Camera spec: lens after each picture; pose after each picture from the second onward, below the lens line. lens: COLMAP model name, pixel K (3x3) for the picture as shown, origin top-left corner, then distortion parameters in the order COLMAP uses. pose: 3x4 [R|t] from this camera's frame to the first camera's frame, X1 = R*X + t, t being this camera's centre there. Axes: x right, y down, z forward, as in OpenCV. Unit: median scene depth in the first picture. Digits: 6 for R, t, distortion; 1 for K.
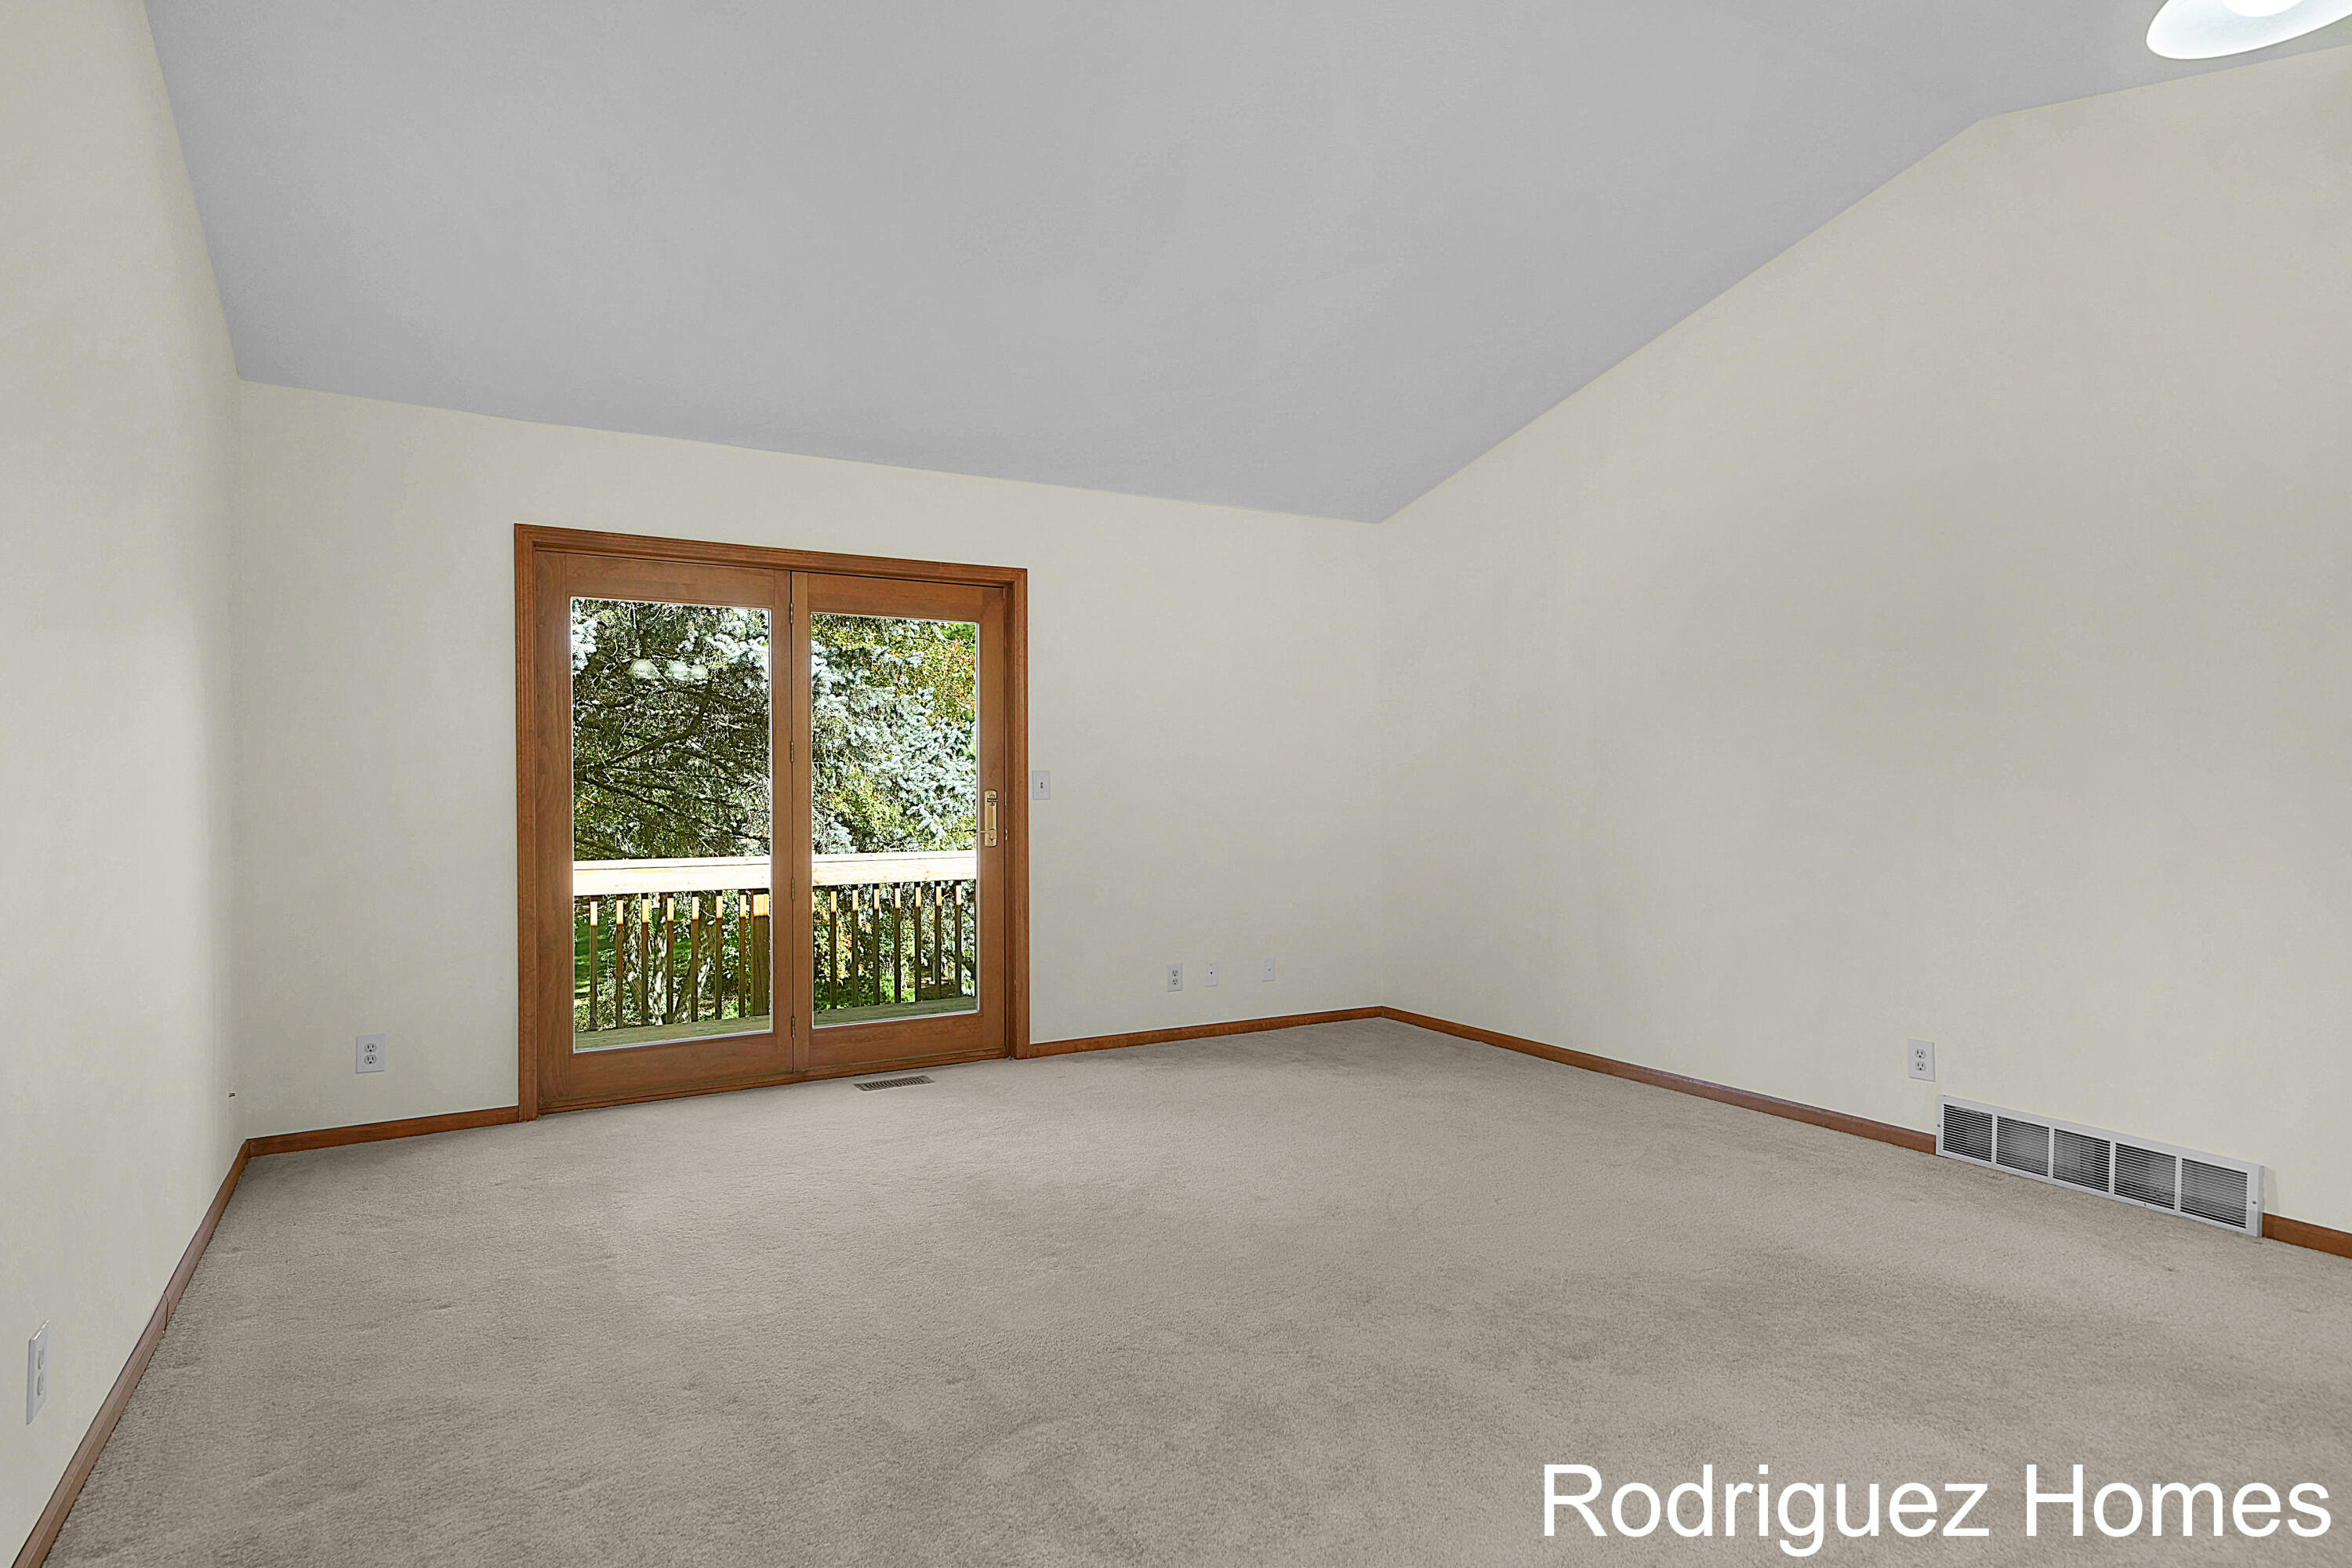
lens RADIAL K [[1251.0, 0, 1171.6], [0, 1251.0, 776.9], [0, 0, 1]] dist [0.020745, -0.000588]
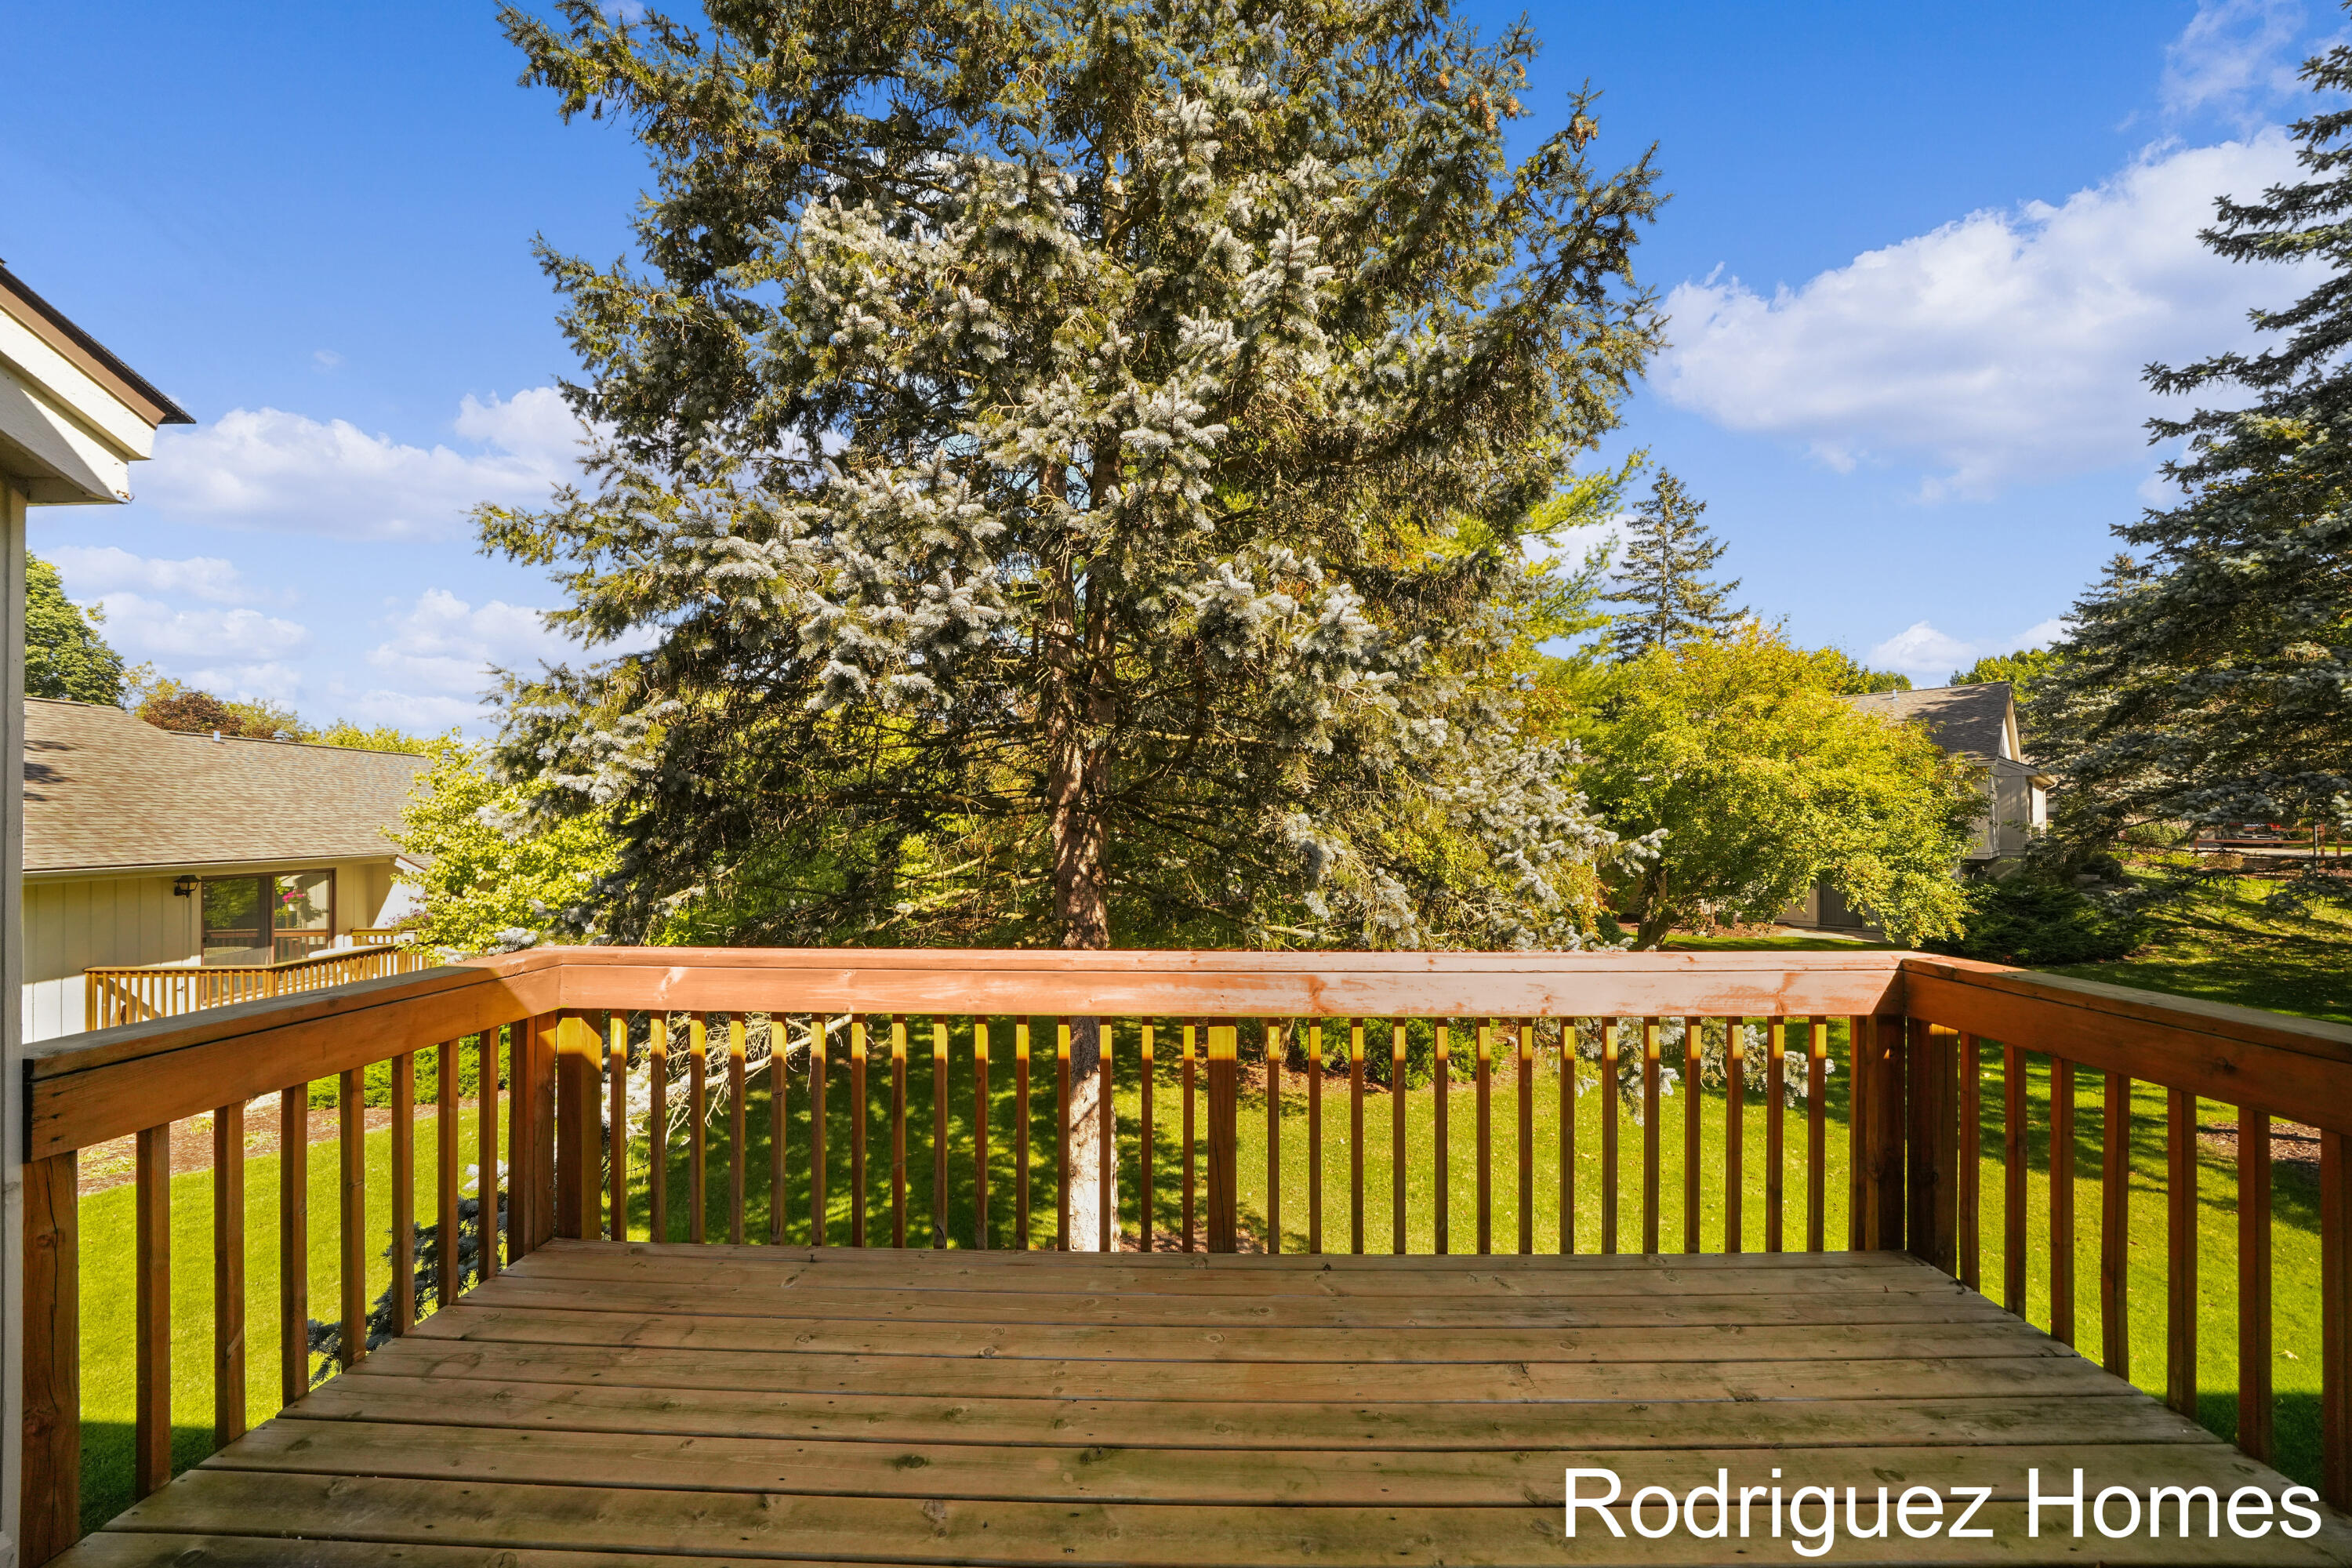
lens RADIAL K [[810.3, 0, 1170.6], [0, 810.3, 800.0], [0, 0, 1]] dist [-0.000110, 0.000000]
pose [[0.842895, -0.005990, -0.538045, -0.123745], [-0.002899, 0.999873, -0.015673, 0.002922], [0.538071, 0.014770, 0.842770, 0.539381]]
